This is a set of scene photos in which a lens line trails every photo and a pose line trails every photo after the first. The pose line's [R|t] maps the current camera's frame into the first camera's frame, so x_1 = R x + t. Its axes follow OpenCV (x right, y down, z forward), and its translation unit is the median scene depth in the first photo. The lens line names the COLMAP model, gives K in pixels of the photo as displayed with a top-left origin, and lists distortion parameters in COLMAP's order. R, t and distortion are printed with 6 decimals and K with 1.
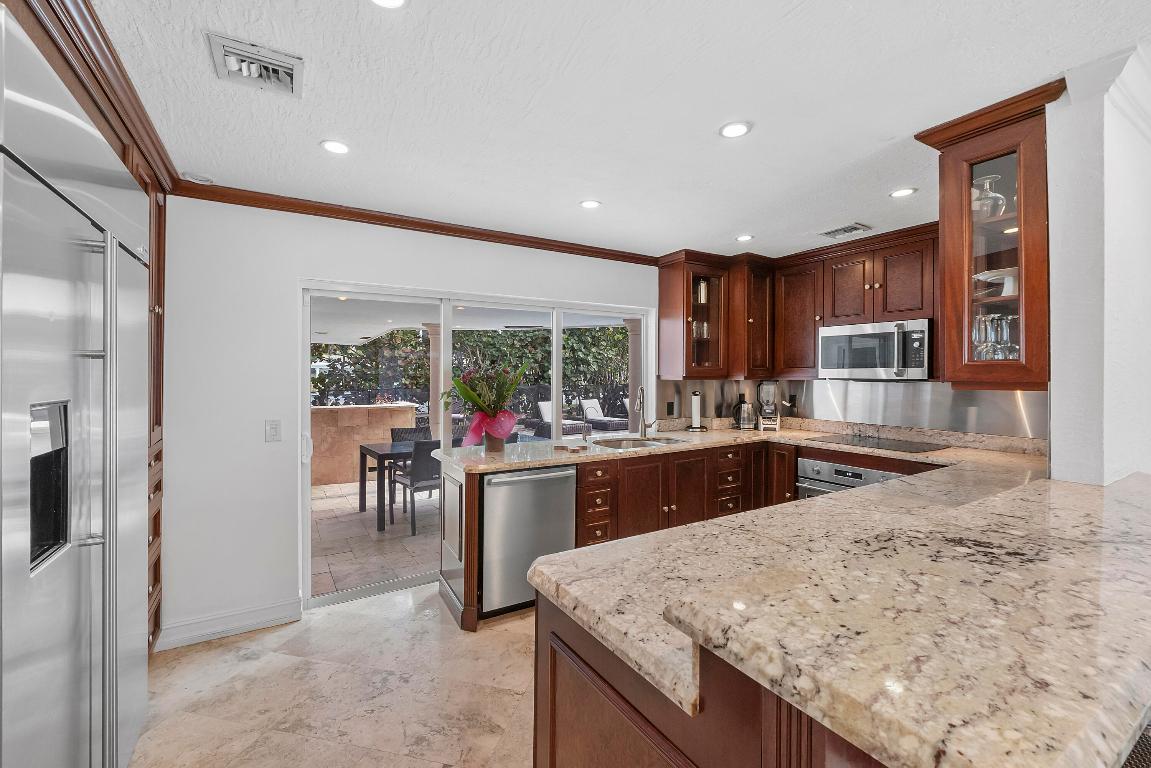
lens RADIAL K [[485.0, 0, 563.4], [0, 485.0, 377.9], [0, 0, 1]] dist [-0.004859, -0.001285]
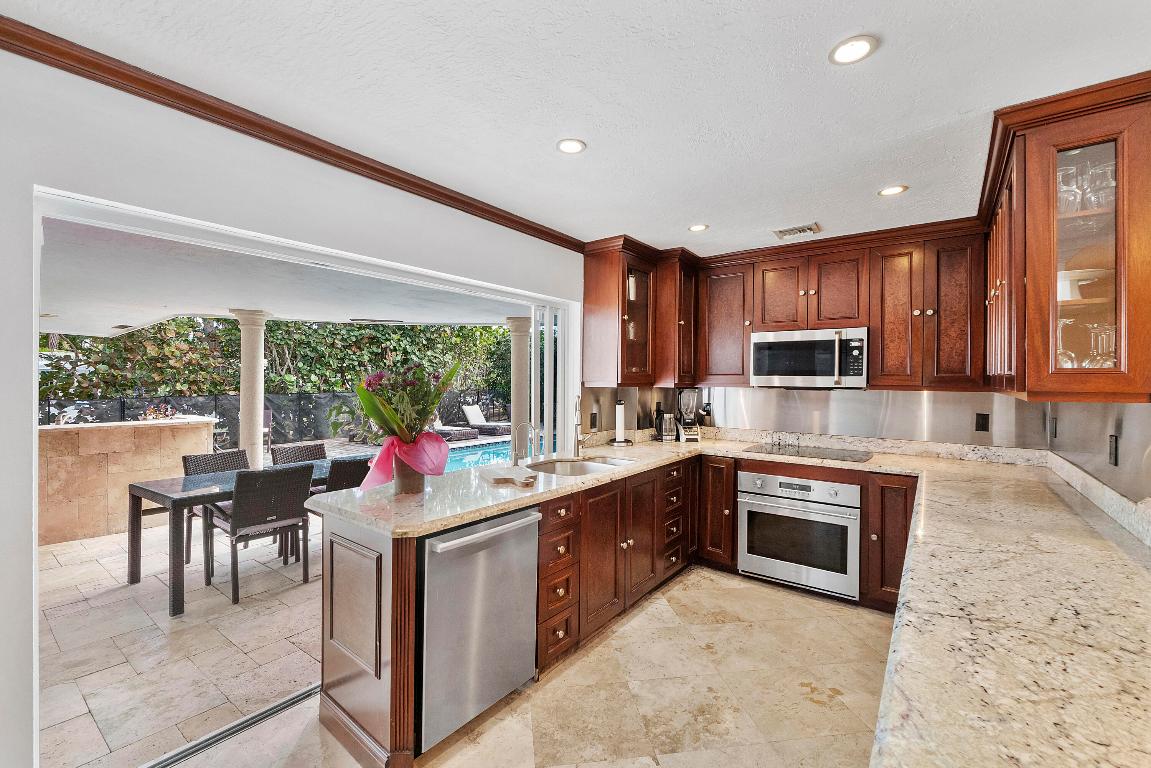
lens RADIAL K [[485.0, 0, 562.0], [0, 485.0, 384.4], [0, 0, 1]] dist [-0.004859, -0.001285]
pose [[0.929258, 0.002639, 0.369422, -0.173749], [-0.003607, 0.999992, 0.001931, -0.002797], [-0.369414, -0.003127, 0.929260, 0.256927]]
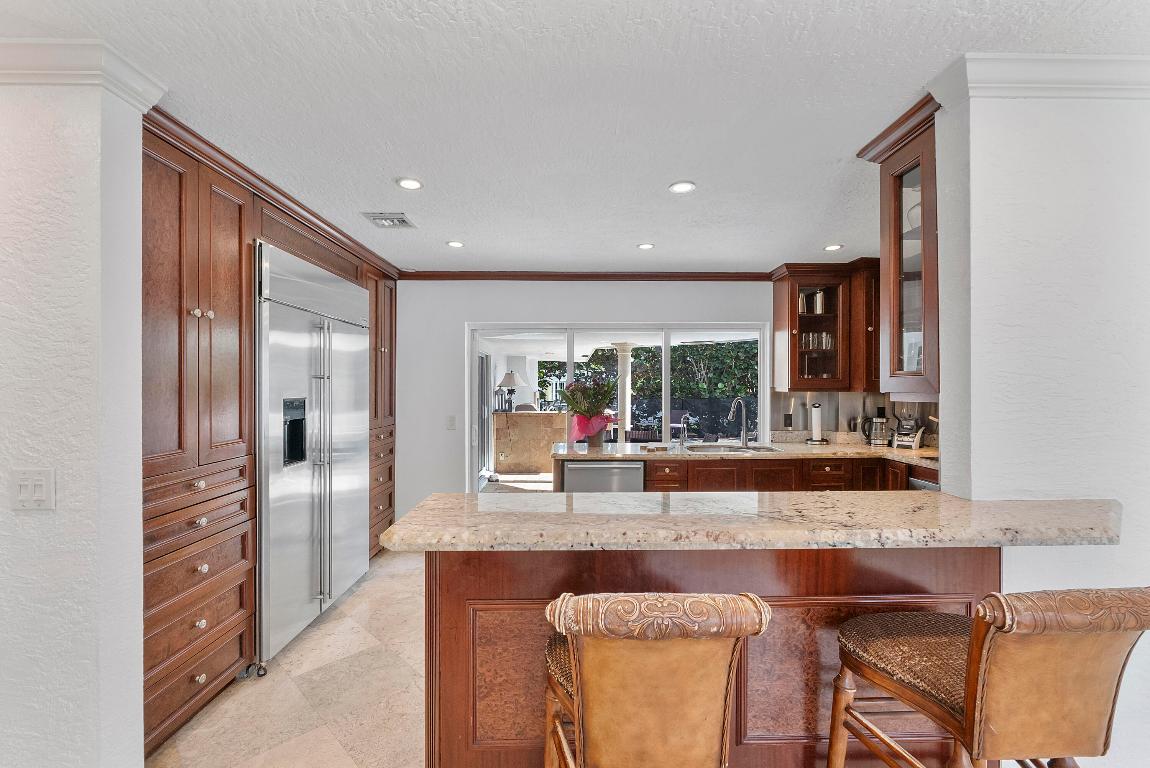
lens RADIAL K [[484.6, 0, 568.7], [0, 484.6, 392.9], [0, 0, 1]] dist [-0.004859, -0.001285]
pose [[0.860576, 0.006601, -0.509280, 0.394658], [-0.003622, 0.999970, 0.006842, 0.001390], [0.509310, -0.004043, 0.860574, -0.110116]]
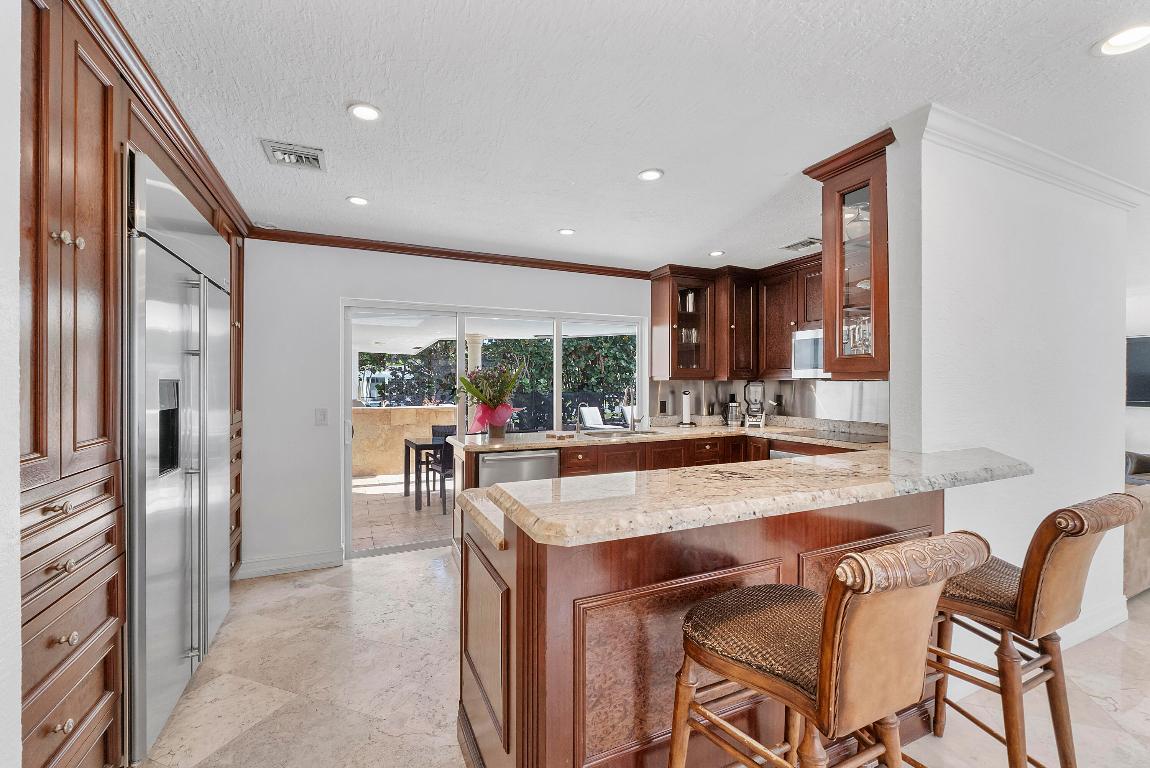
lens RADIAL K [[484.6, 0, 565.3], [0, 484.6, 390.8], [0, 0, 1]] dist [-0.004859, -0.001285]
pose [[0.992687, 0.001817, -0.120704, 0.153705], [-0.001086, 0.999981, 0.006128, 0.023678], [0.120713, -0.005952, 0.992670, -0.153478]]
